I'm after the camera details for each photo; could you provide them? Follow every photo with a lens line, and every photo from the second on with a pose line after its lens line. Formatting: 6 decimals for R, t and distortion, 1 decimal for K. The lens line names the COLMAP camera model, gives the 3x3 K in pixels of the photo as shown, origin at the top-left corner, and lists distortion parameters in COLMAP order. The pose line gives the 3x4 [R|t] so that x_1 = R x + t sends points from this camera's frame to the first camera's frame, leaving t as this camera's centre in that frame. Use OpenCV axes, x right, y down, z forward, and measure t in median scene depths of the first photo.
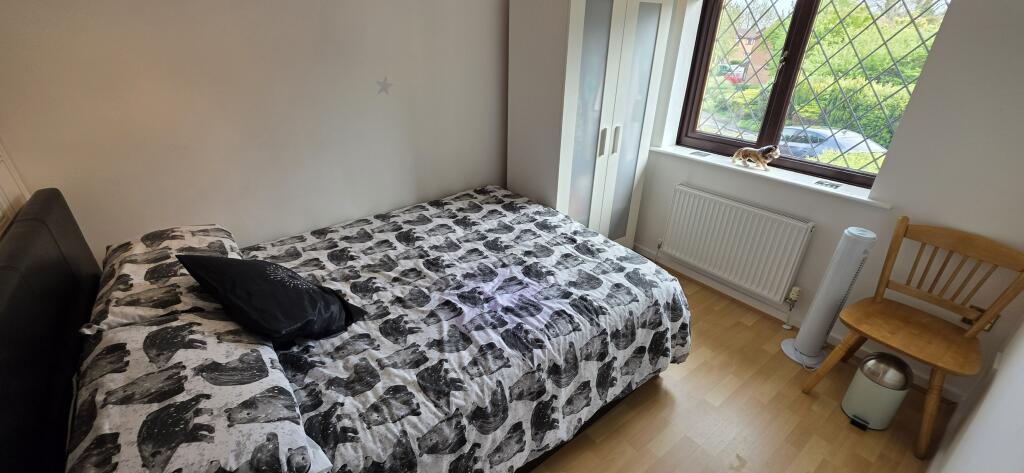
lens RADIAL K [[411.0, 0, 513.8], [0, 411.0, 238.6], [0, 0, 1]] dist [0.002475, -0.000047]
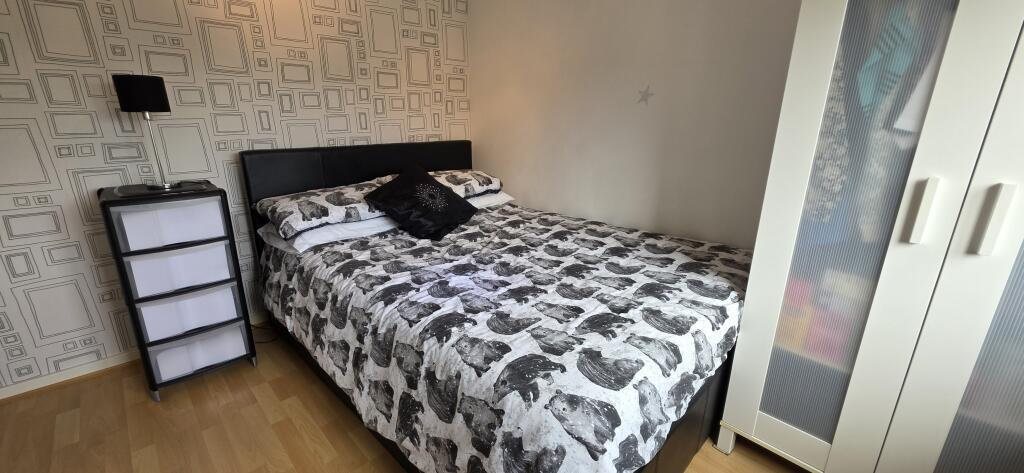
lens RADIAL K [[411.0, 0, 513.4], [0, 411.0, 238.8], [0, 0, 1]] dist [0.002475, -0.000047]
pose [[0.123315, 0.268684, -0.955302, 0.679924], [-0.450133, 0.873065, 0.187449, -0.128815], [0.884406, 0.406898, 0.228606, 0.680434]]
